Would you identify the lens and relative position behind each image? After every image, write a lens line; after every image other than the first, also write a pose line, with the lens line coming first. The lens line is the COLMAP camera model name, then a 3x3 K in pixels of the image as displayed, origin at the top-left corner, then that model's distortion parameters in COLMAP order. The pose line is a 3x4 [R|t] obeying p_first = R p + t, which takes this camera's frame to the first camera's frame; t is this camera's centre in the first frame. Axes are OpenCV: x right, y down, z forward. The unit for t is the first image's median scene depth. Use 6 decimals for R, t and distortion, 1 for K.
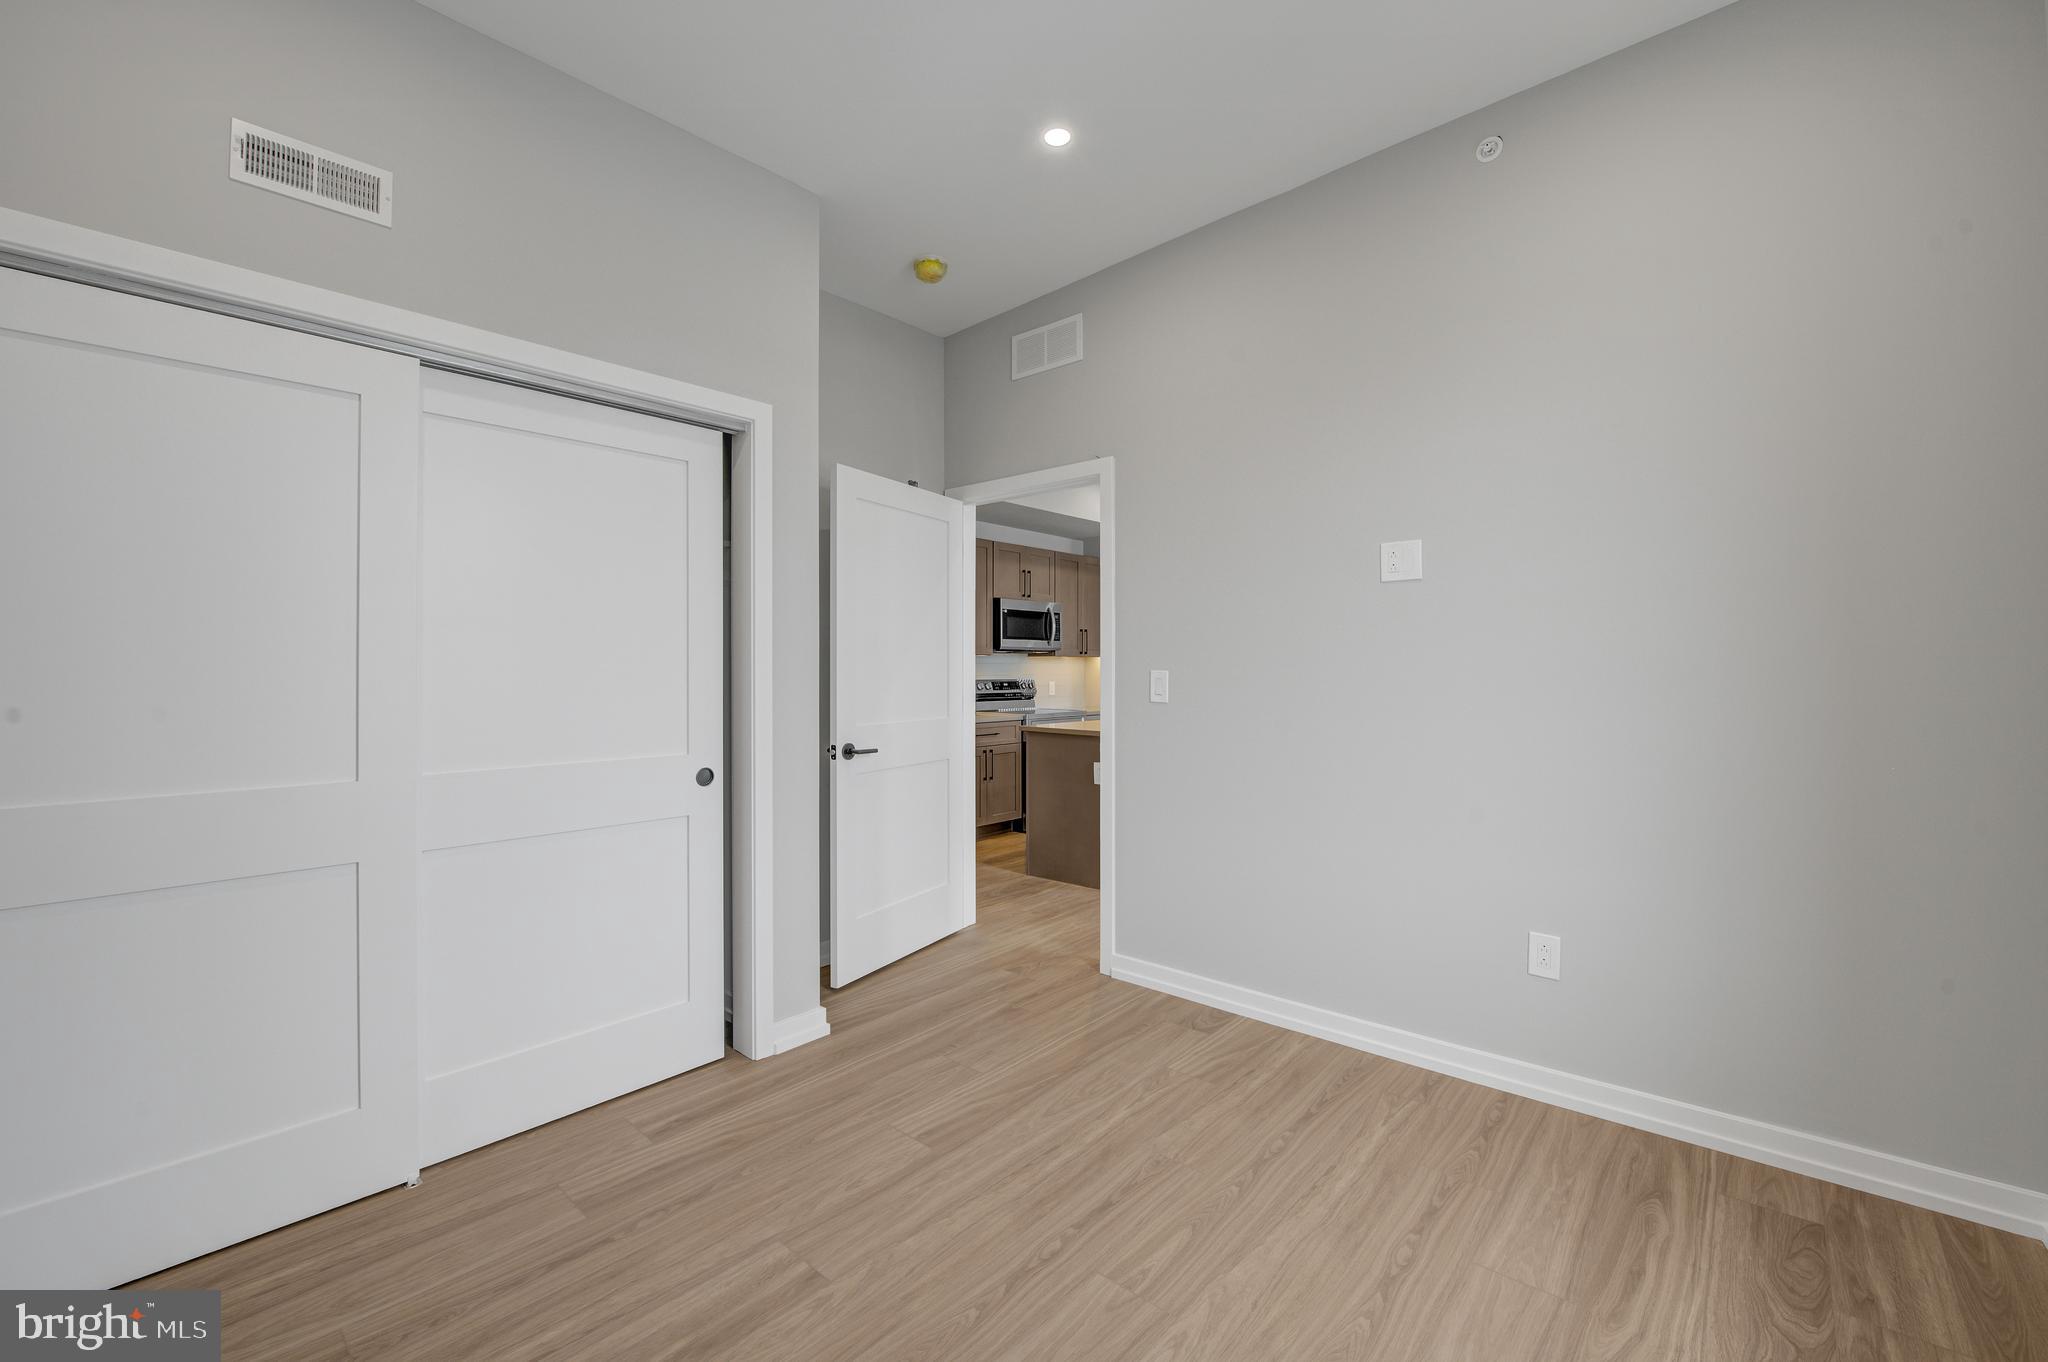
lens RADIAL K [[845.3, 0, 1040.0], [0, 845.3, 667.3], [0, 0, 1]] dist [-0.020606, -0.000094]
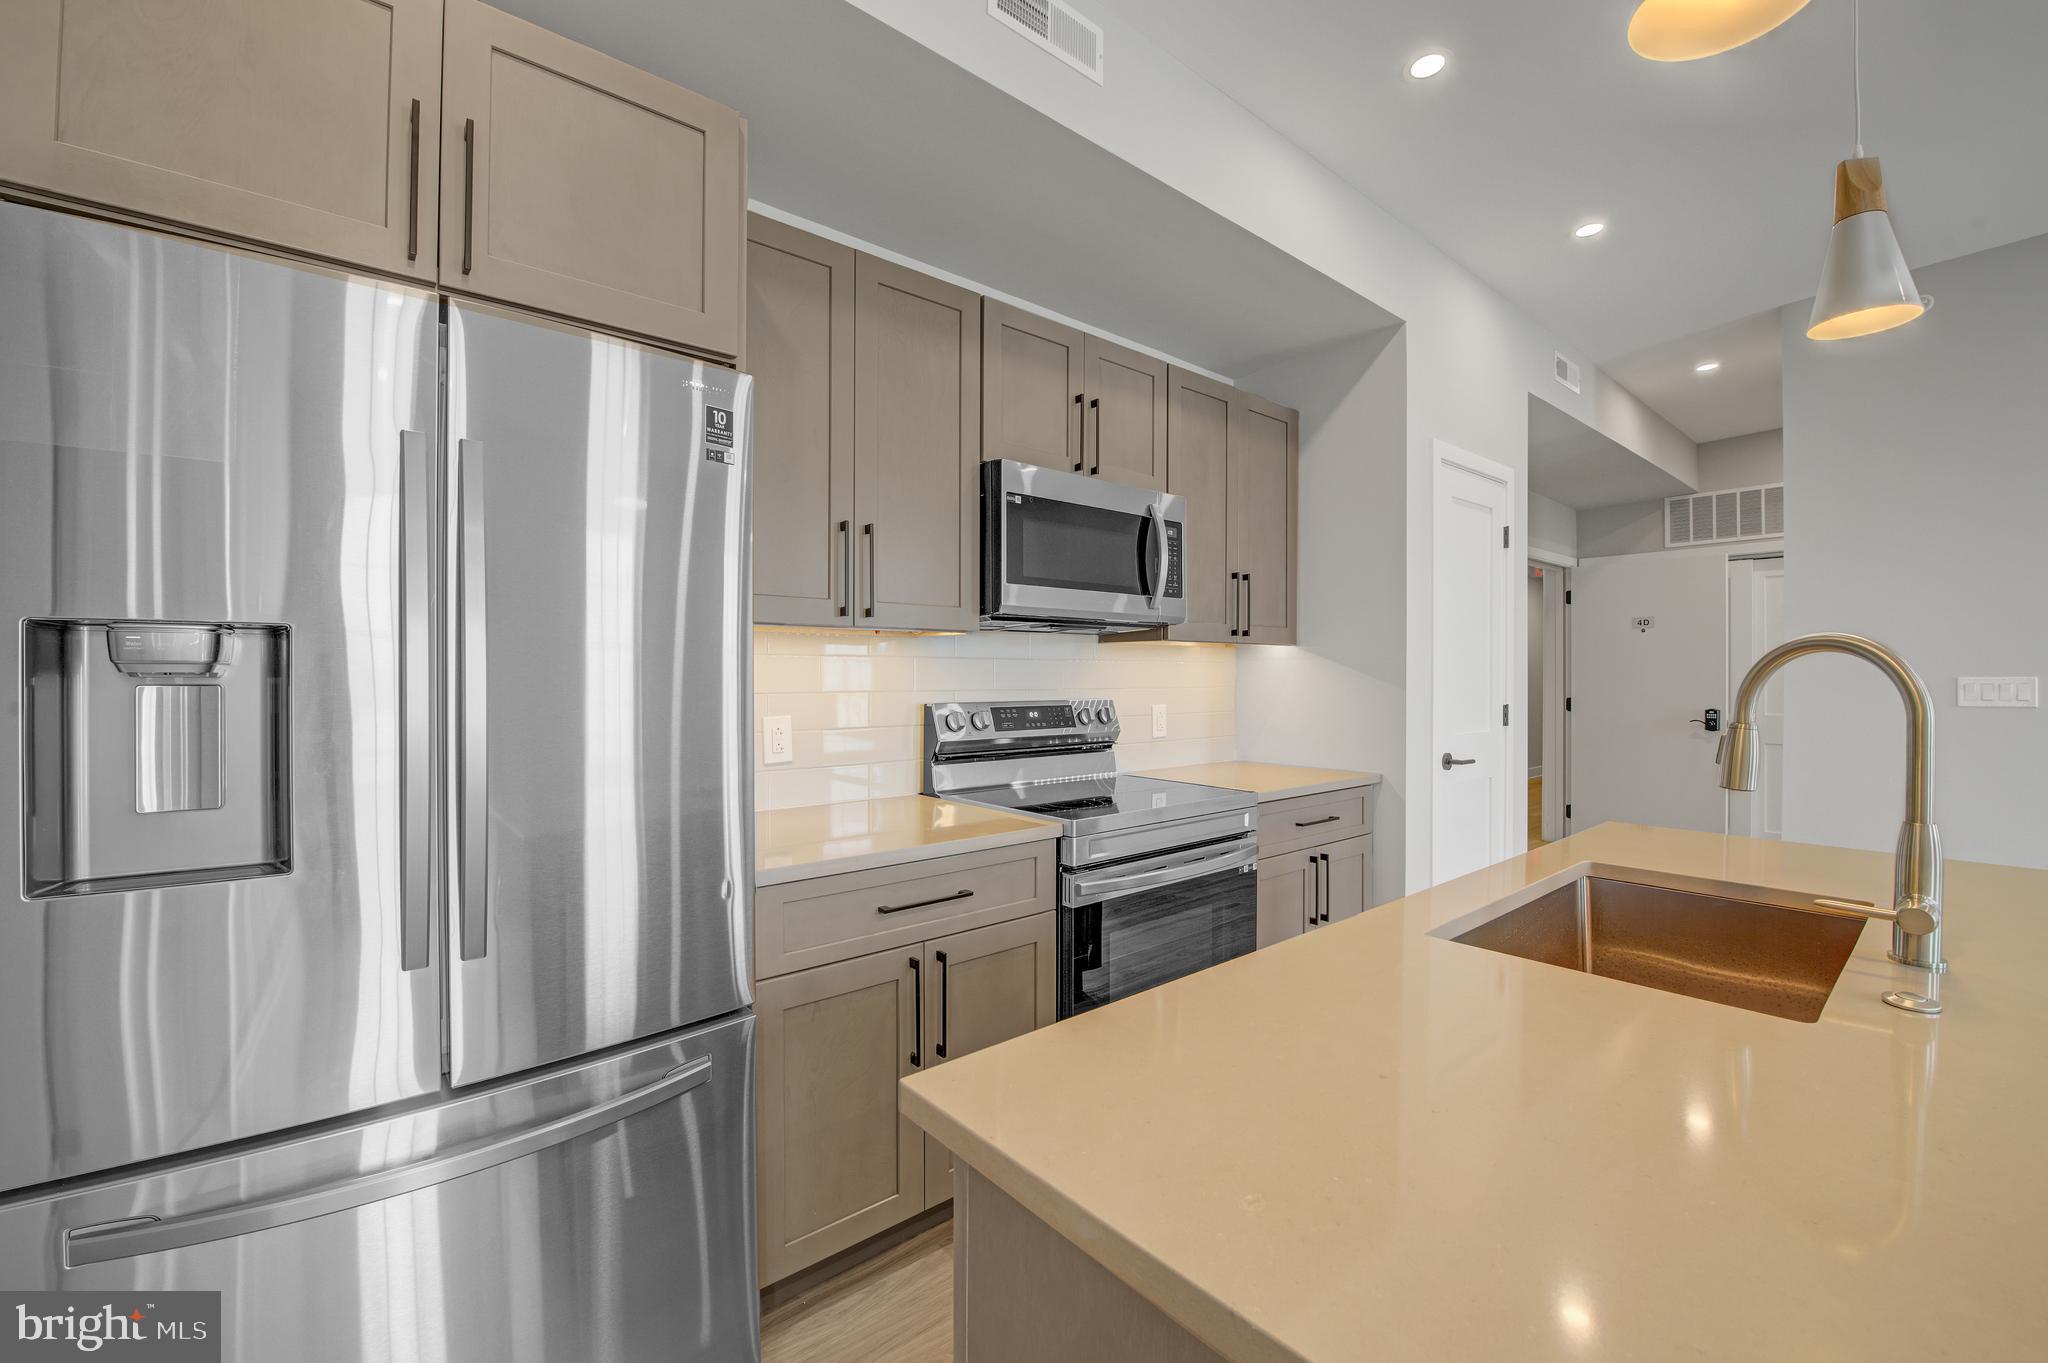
lens RADIAL K [[869.9, 0, 1024.0], [0, 869.9, 681.5], [0, 0, 1]] dist [0.001103, -0.000008]
pose [[0.989217, 0.005732, -0.146343, 0.011743], [-0.004136, 0.999929, 0.011205, 0.001283], [0.146397, -0.010478, 0.989170, 0.623903]]
